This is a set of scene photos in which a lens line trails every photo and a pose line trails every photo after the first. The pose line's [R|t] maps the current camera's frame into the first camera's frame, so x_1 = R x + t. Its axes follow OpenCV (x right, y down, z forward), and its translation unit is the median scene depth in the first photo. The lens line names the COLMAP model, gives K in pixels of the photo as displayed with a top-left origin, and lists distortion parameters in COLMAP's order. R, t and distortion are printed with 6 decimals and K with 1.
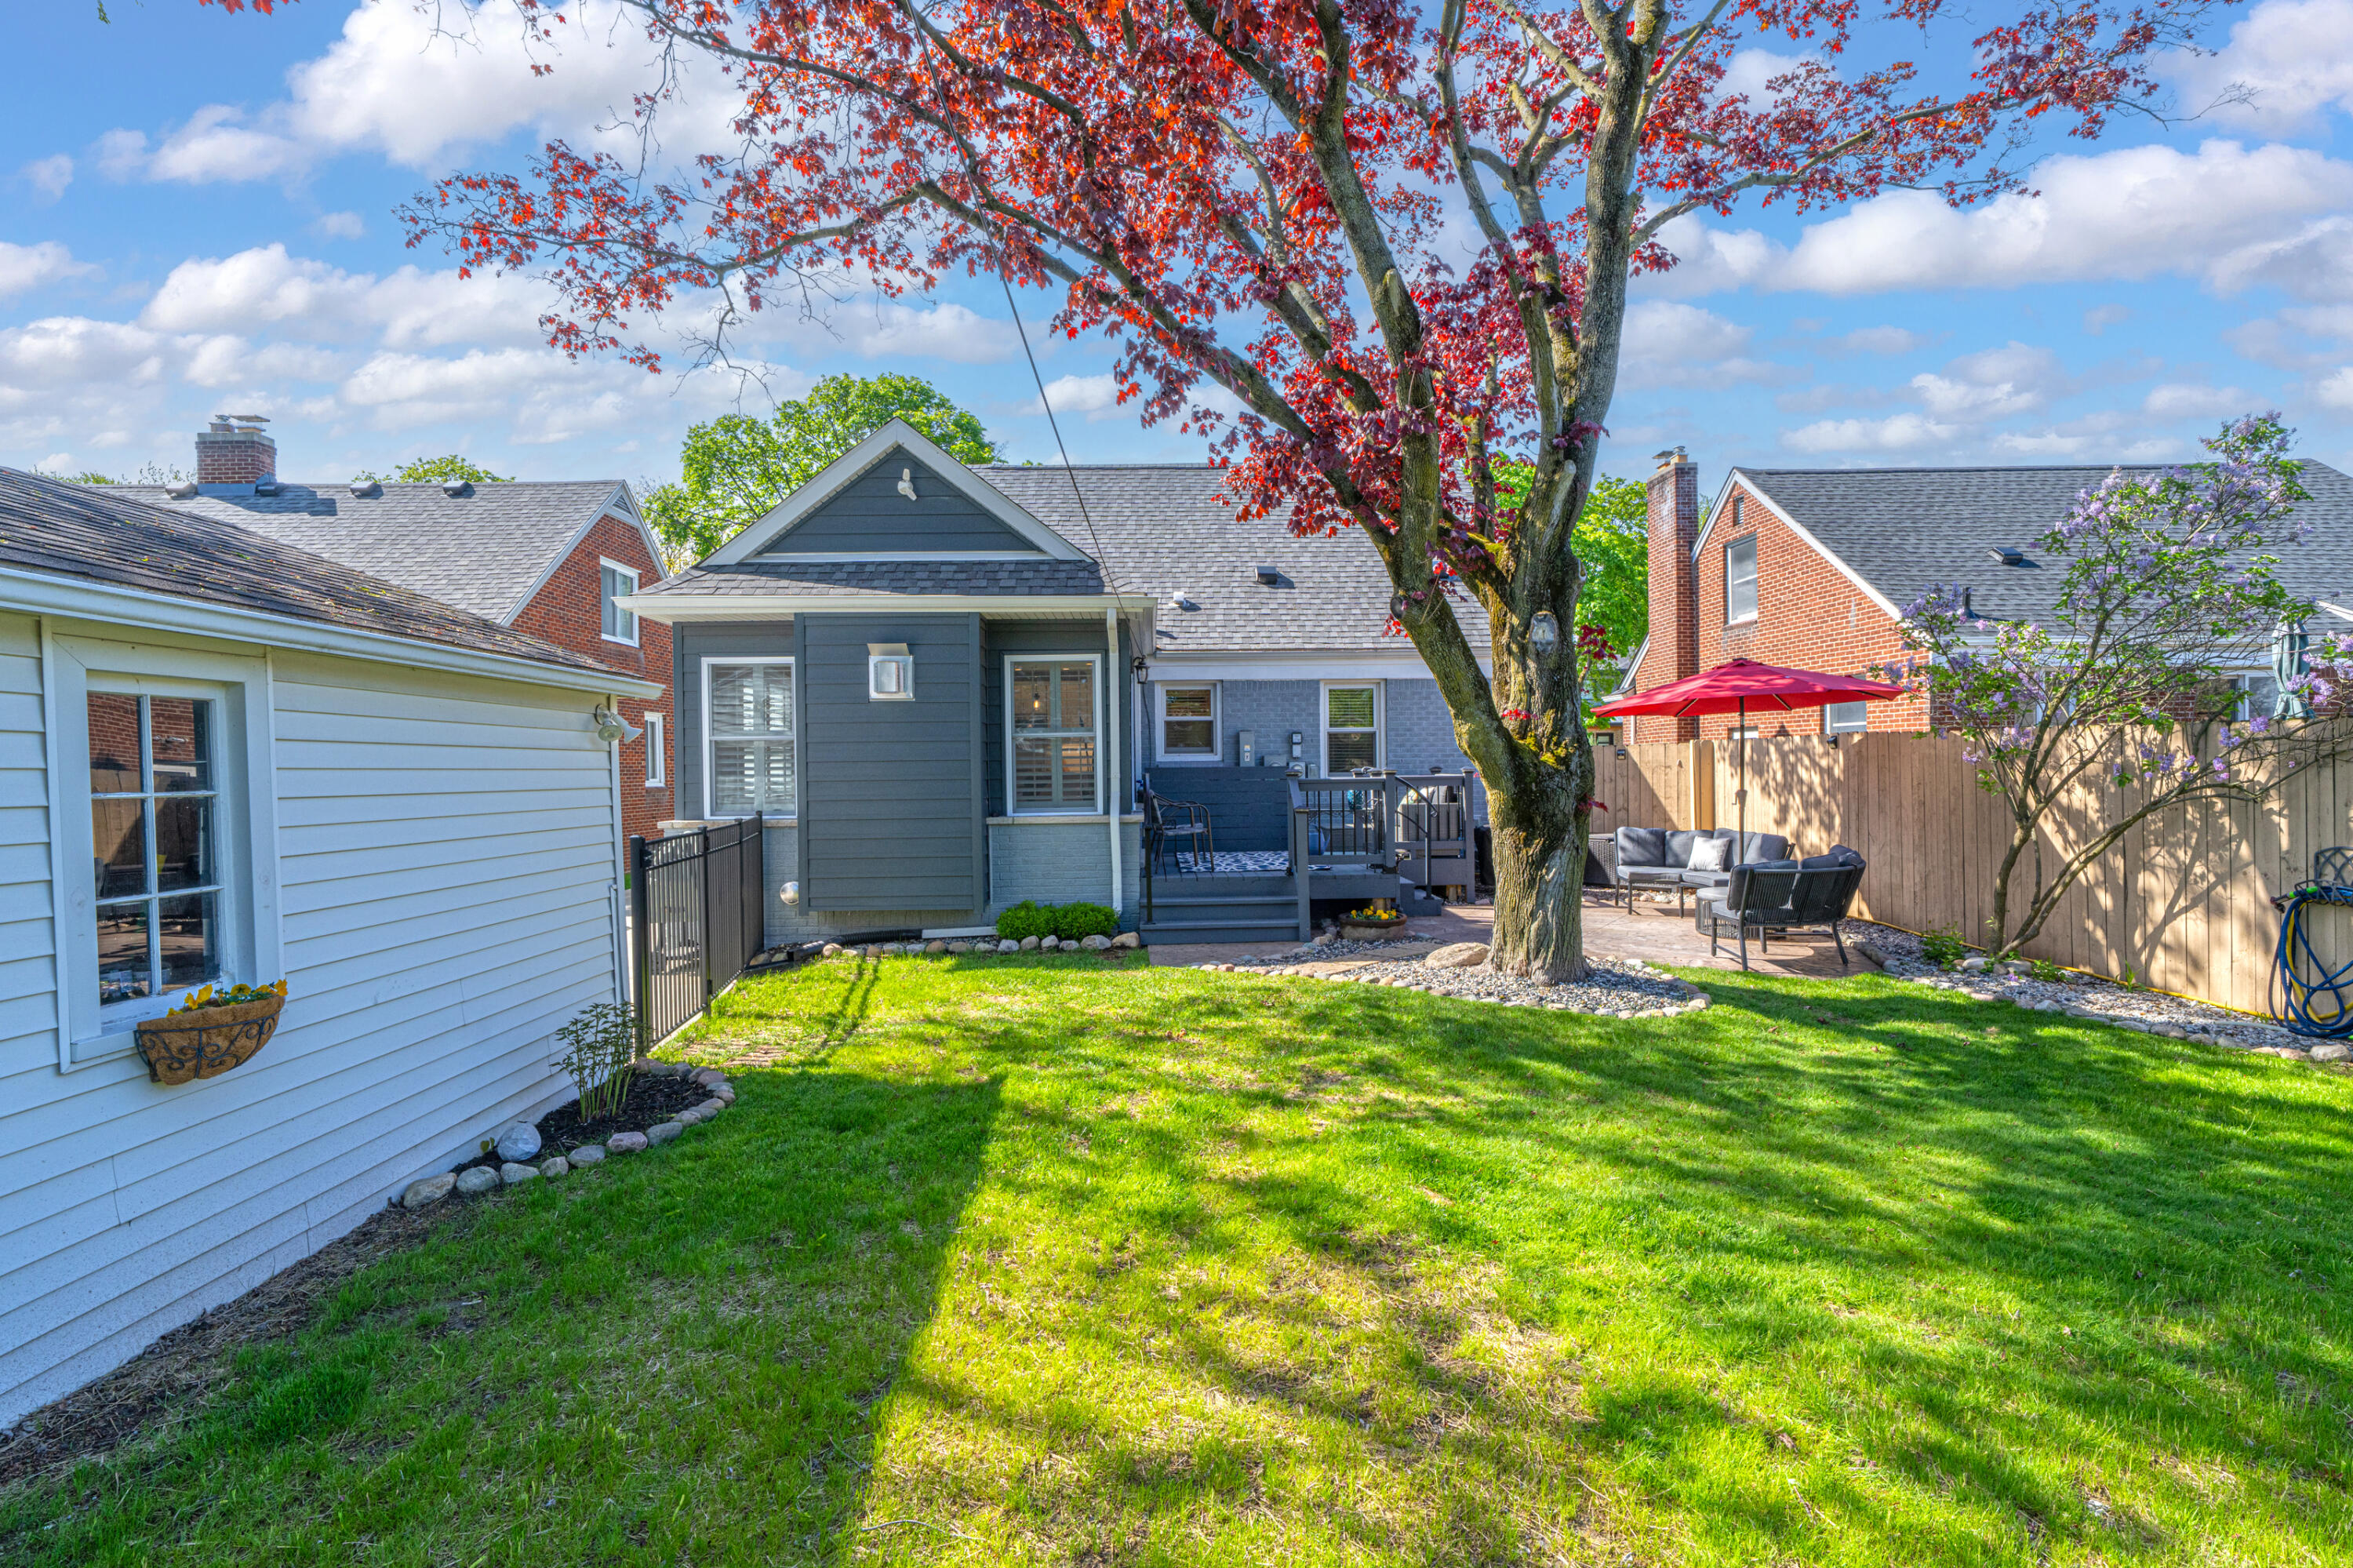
lens RADIAL K [[1075.4, 0, 1178.6], [0, 1075.4, 783.6], [0, 0, 1]] dist [-0.001710, -0.000090]
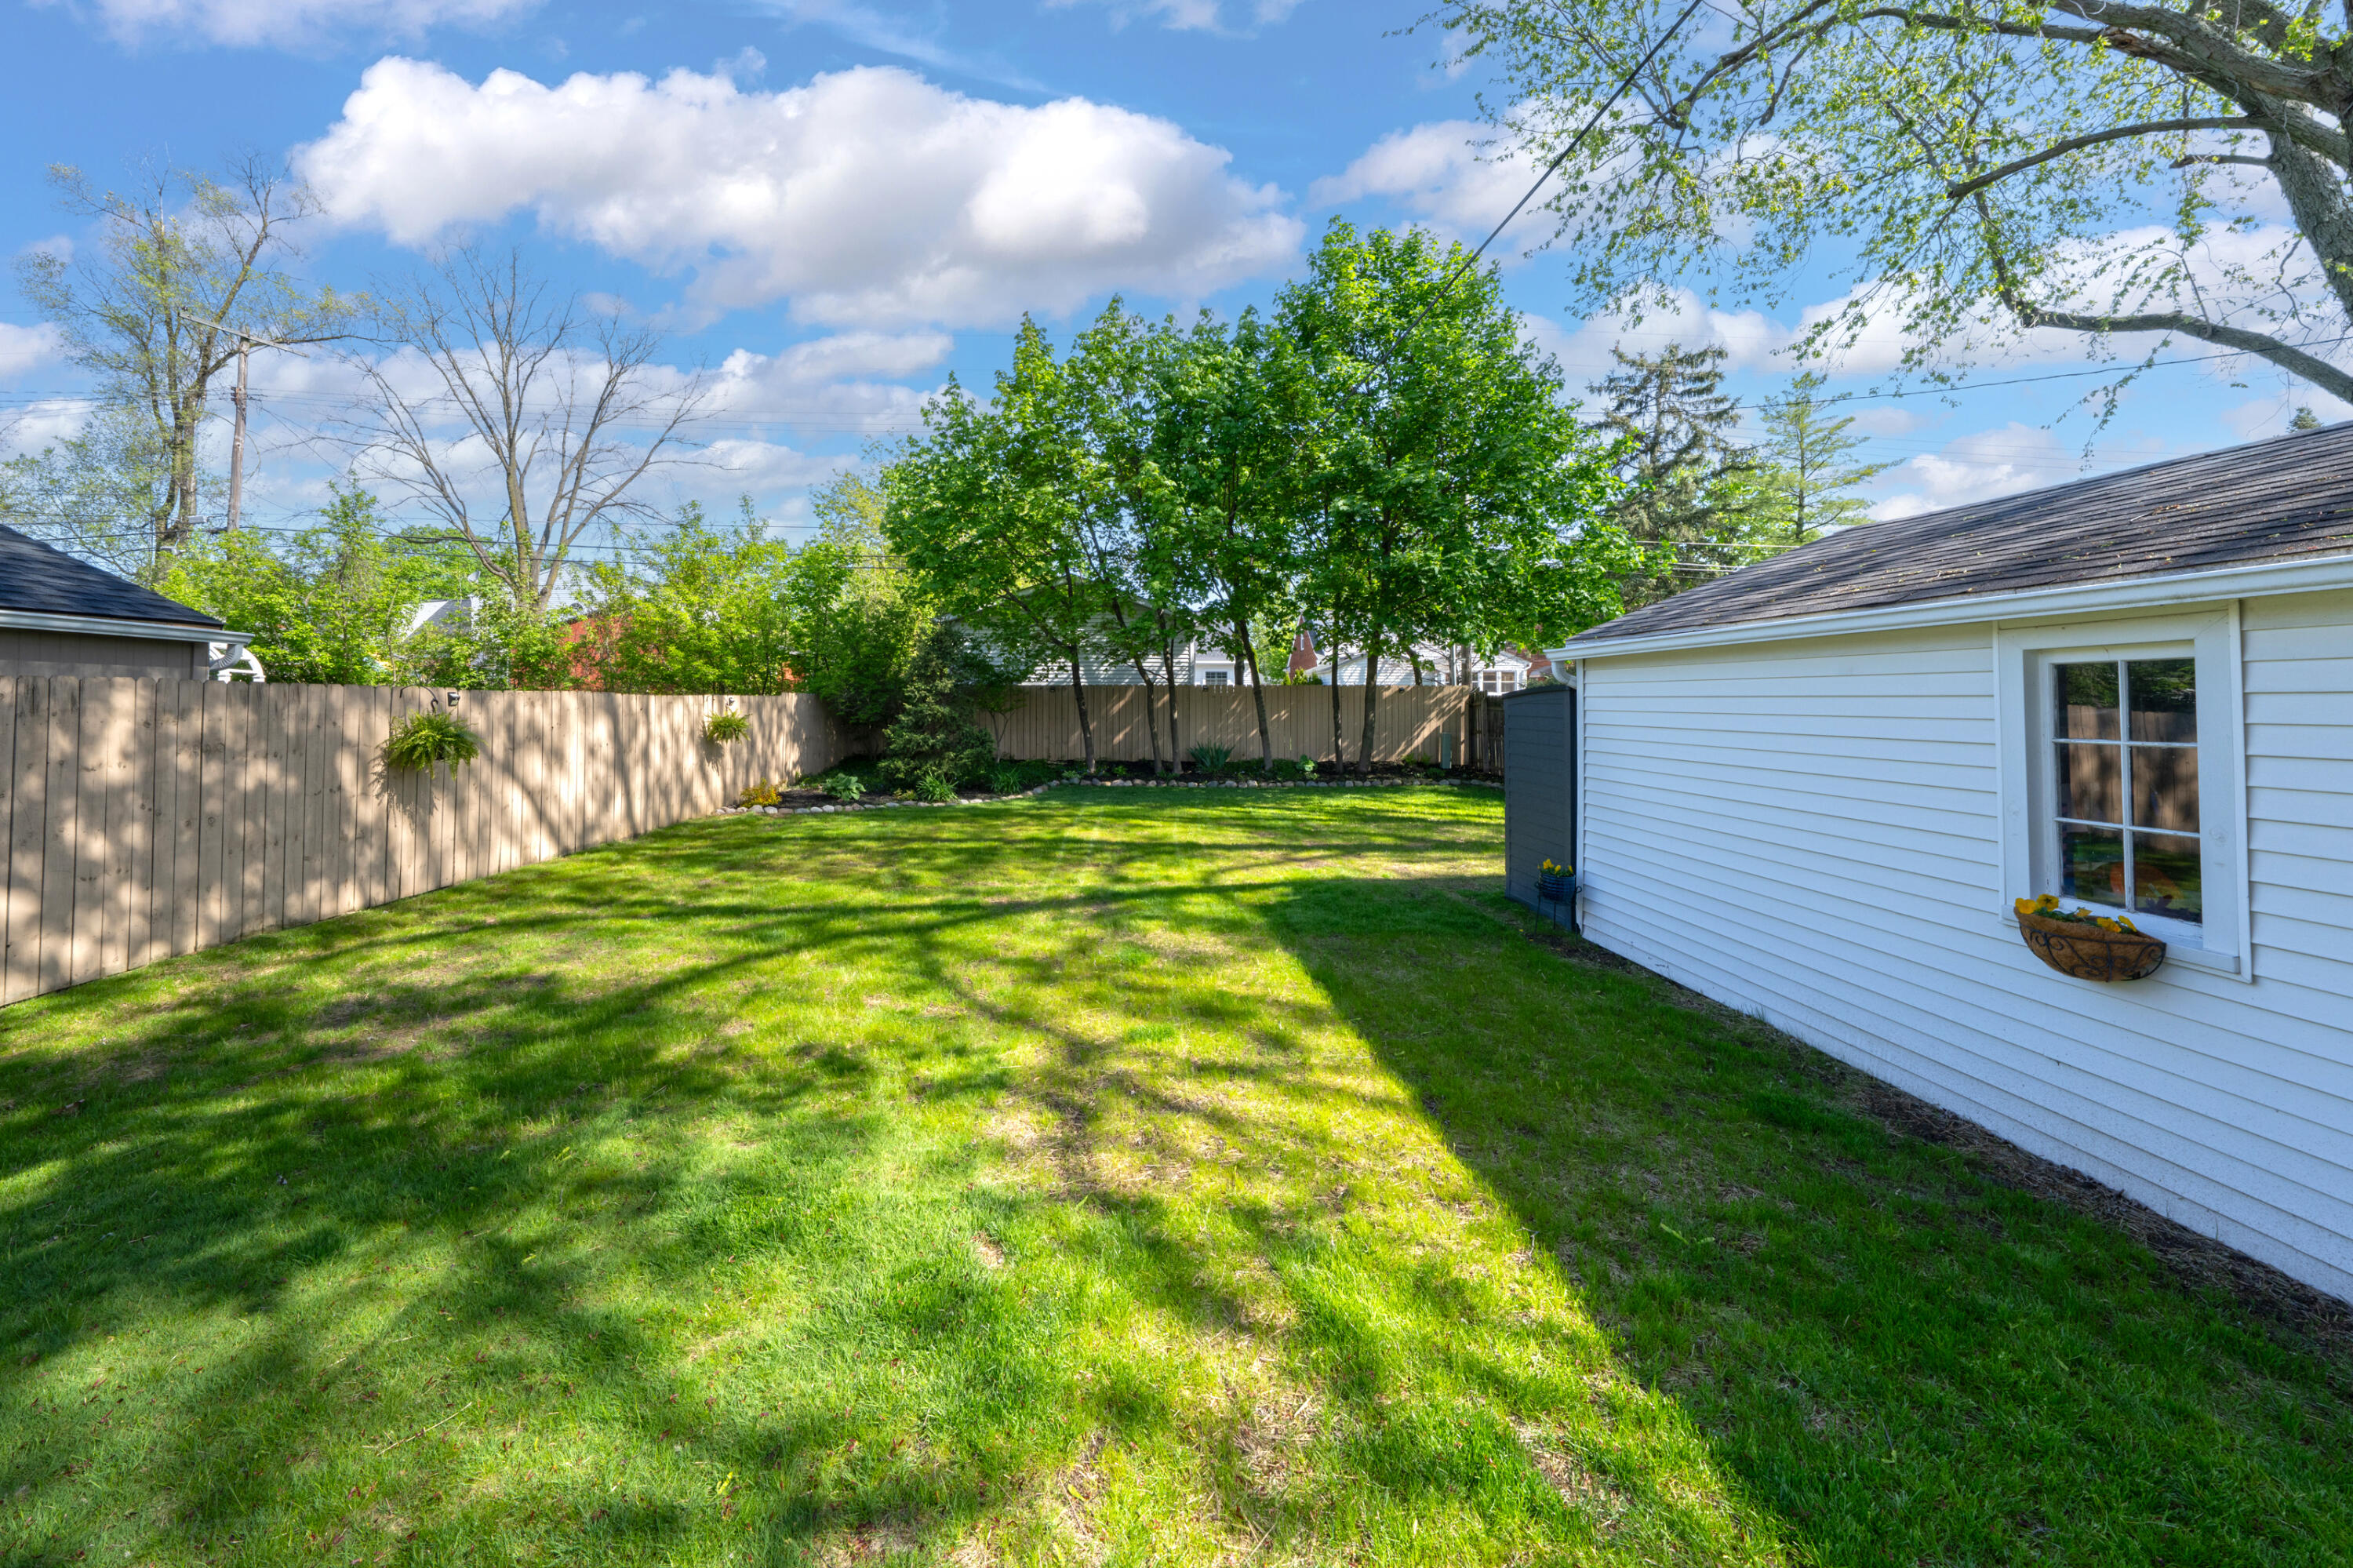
lens RADIAL K [[793.4, 0, 1177.3], [0, 793.4, 778.8], [0, 0, 1]] dist [0.000603, -0.000087]
pose [[-0.995889, 0.005125, -0.090438, 0.158612], [-0.005366, 0.993306, 0.115384, -0.045600], [0.090424, 0.115395, -0.989195, 1.695289]]
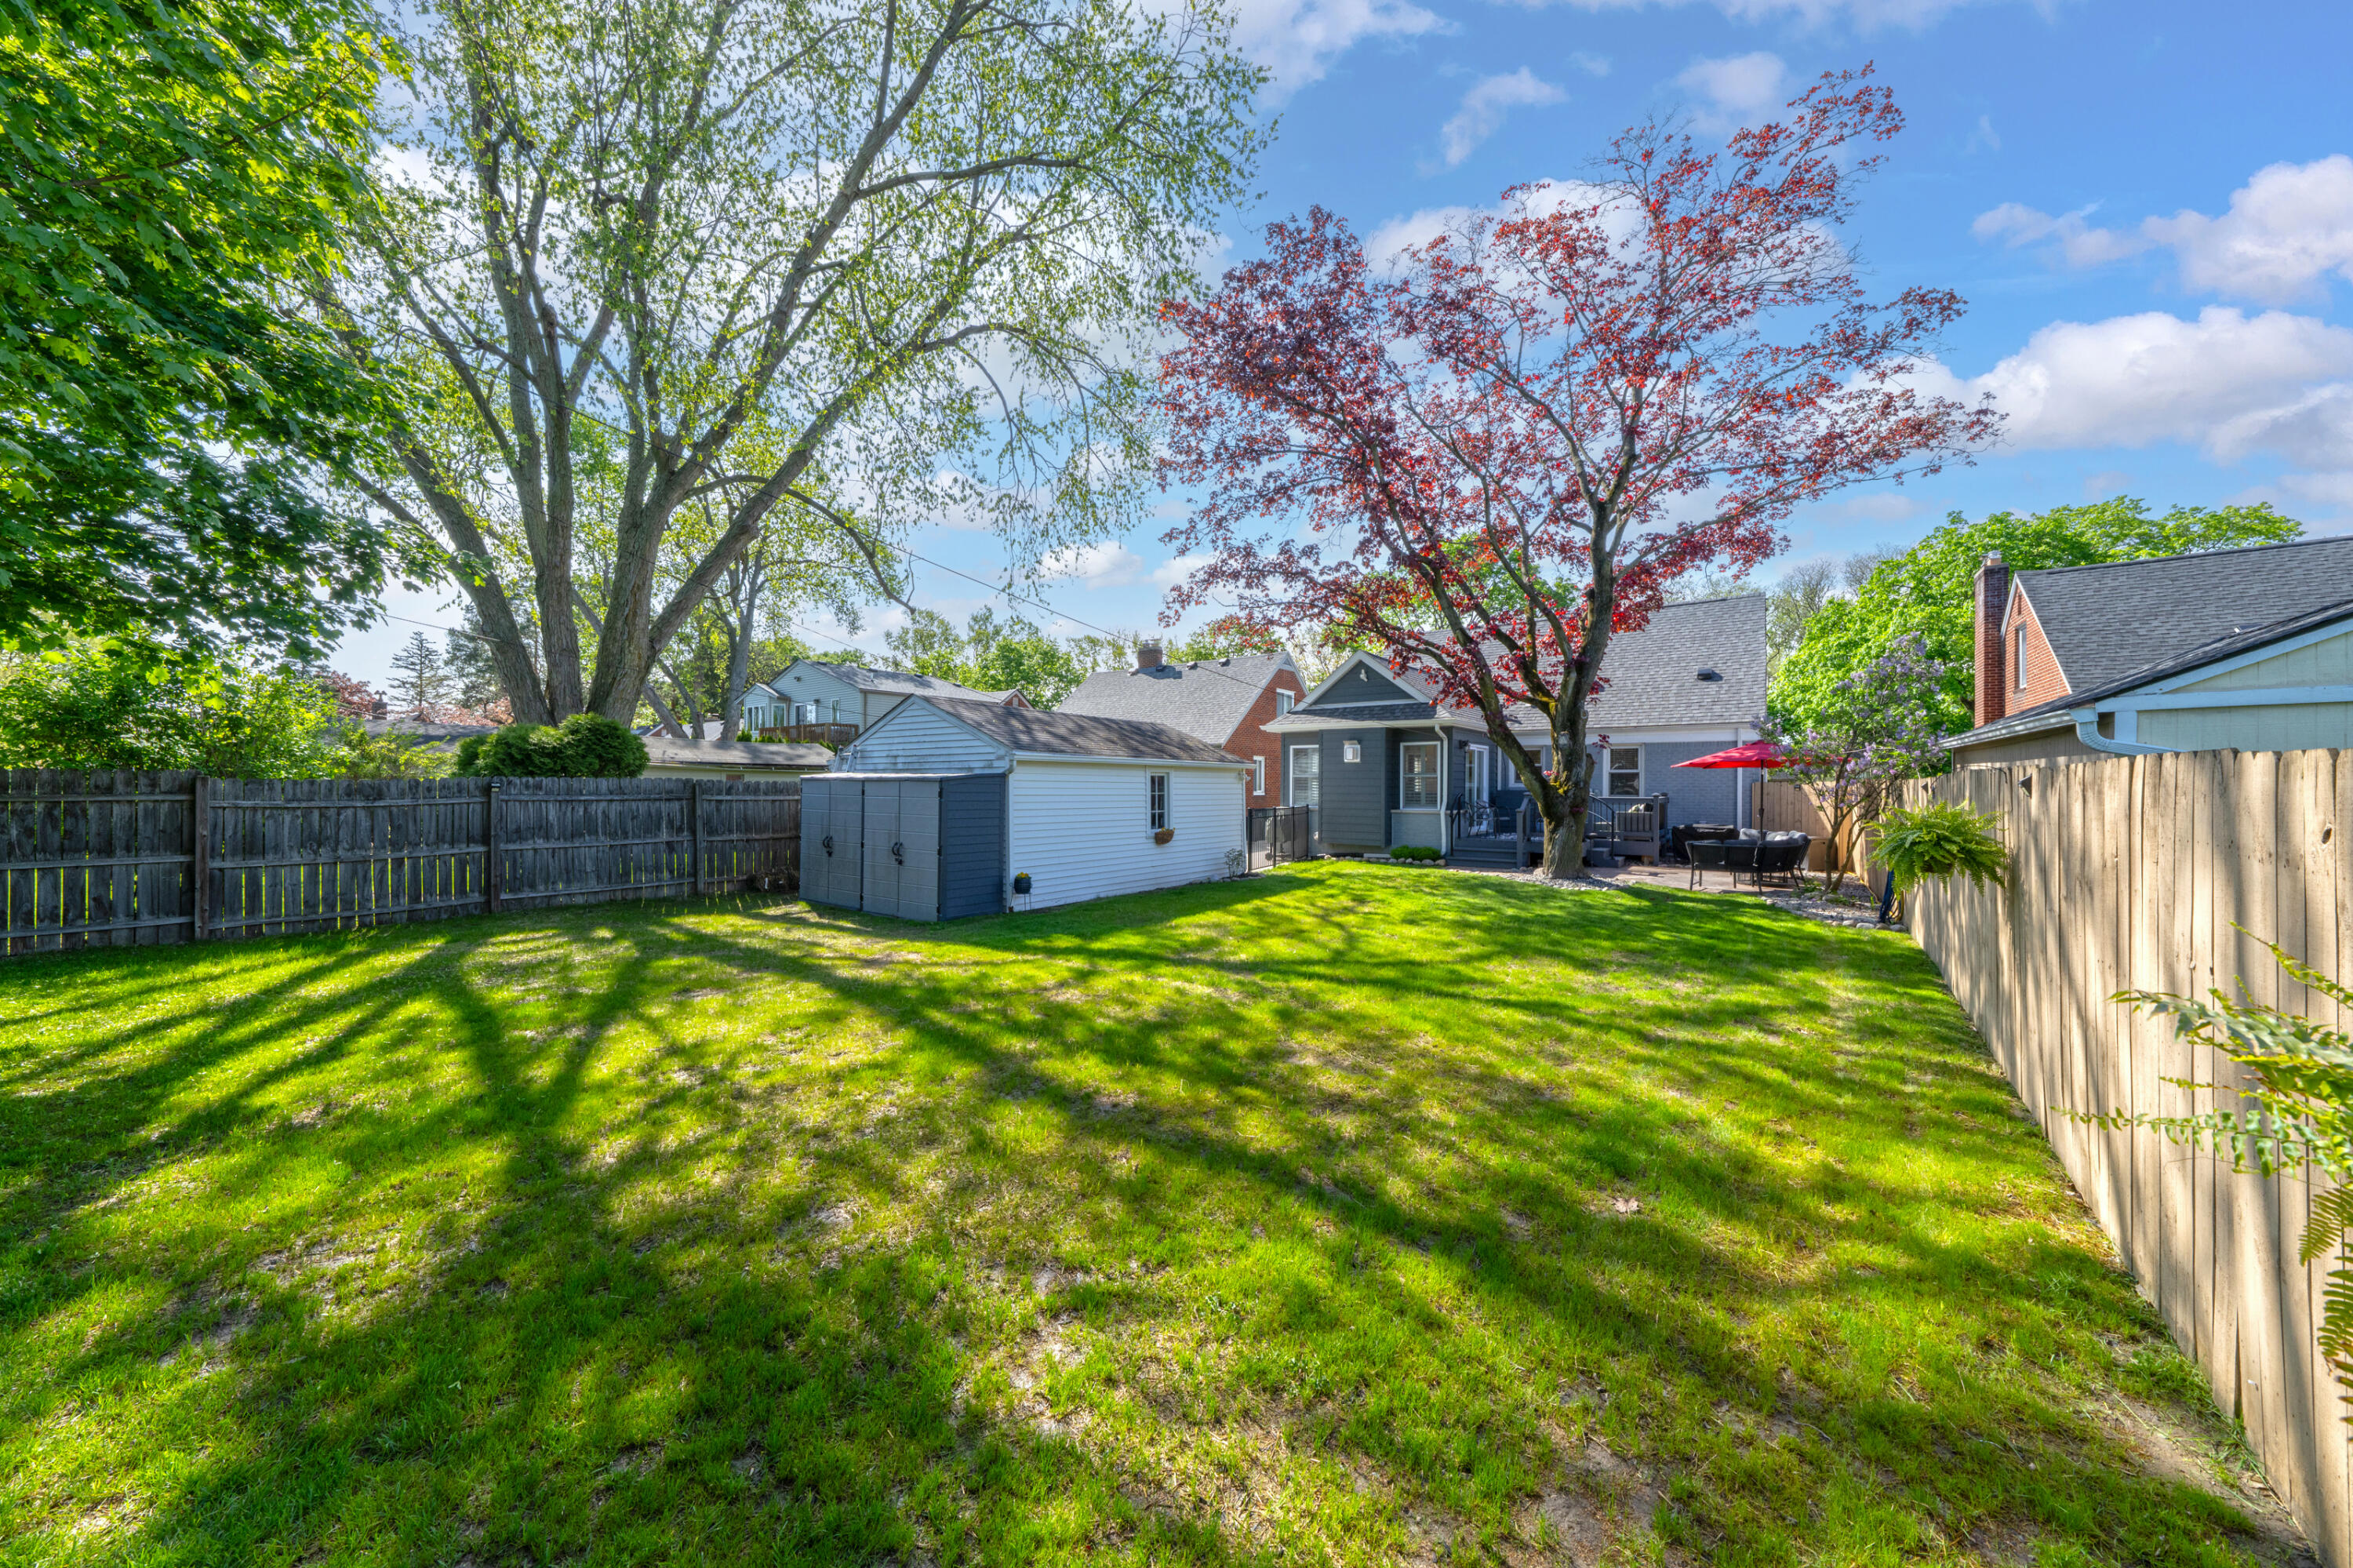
lens RADIAL K [[793.4, 0, 1175.0], [0, 793.4, 776.9], [0, 0, 1]] dist [0.000603, -0.000087]
pose [[0.785723, 0.008995, -0.618513, 1.613268], [-0.023158, 0.999621, -0.014882, -0.014178], [0.618145, 0.026017, 0.785634, -2.110032]]
